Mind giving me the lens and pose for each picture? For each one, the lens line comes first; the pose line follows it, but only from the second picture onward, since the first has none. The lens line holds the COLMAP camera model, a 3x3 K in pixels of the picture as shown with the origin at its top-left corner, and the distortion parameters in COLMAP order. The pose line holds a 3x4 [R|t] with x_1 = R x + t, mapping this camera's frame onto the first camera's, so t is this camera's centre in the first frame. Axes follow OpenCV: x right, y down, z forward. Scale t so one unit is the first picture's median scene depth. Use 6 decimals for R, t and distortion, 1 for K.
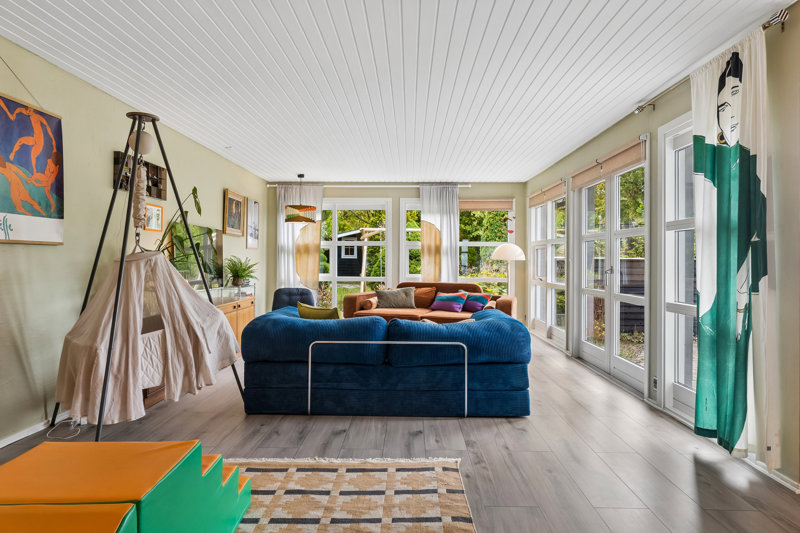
lens RADIAL K [[490.6, 0, 396.7], [0, 490.6, 258.7], [0, 0, 1]] dist [0.004375, 0.000929]
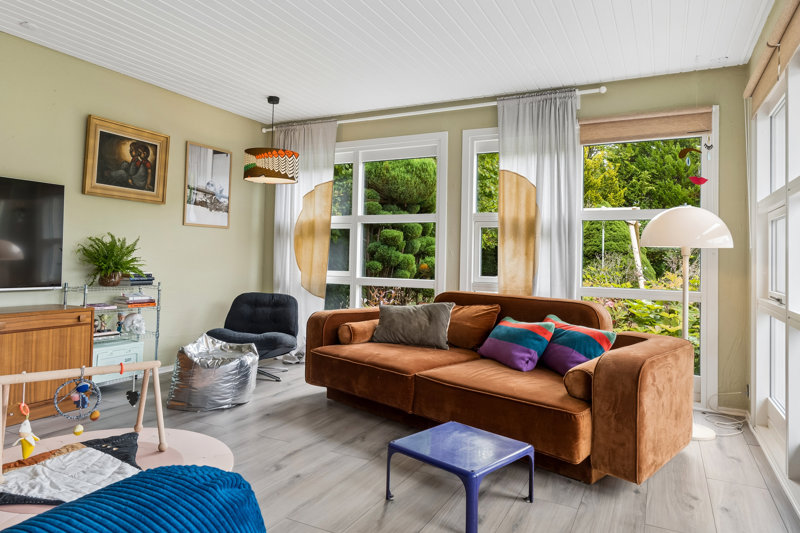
lens RADIAL K [[519.0, 0, 390.3], [0, 519.0, 240.6], [0, 0, 1]] dist [-0.005606, -0.003319]
pose [[0.898158, 0.001069, -0.439671, 0.183692], [-0.018926, 0.999164, -0.036233, 0.015628], [0.439264, 0.040864, 0.897428, 0.477967]]
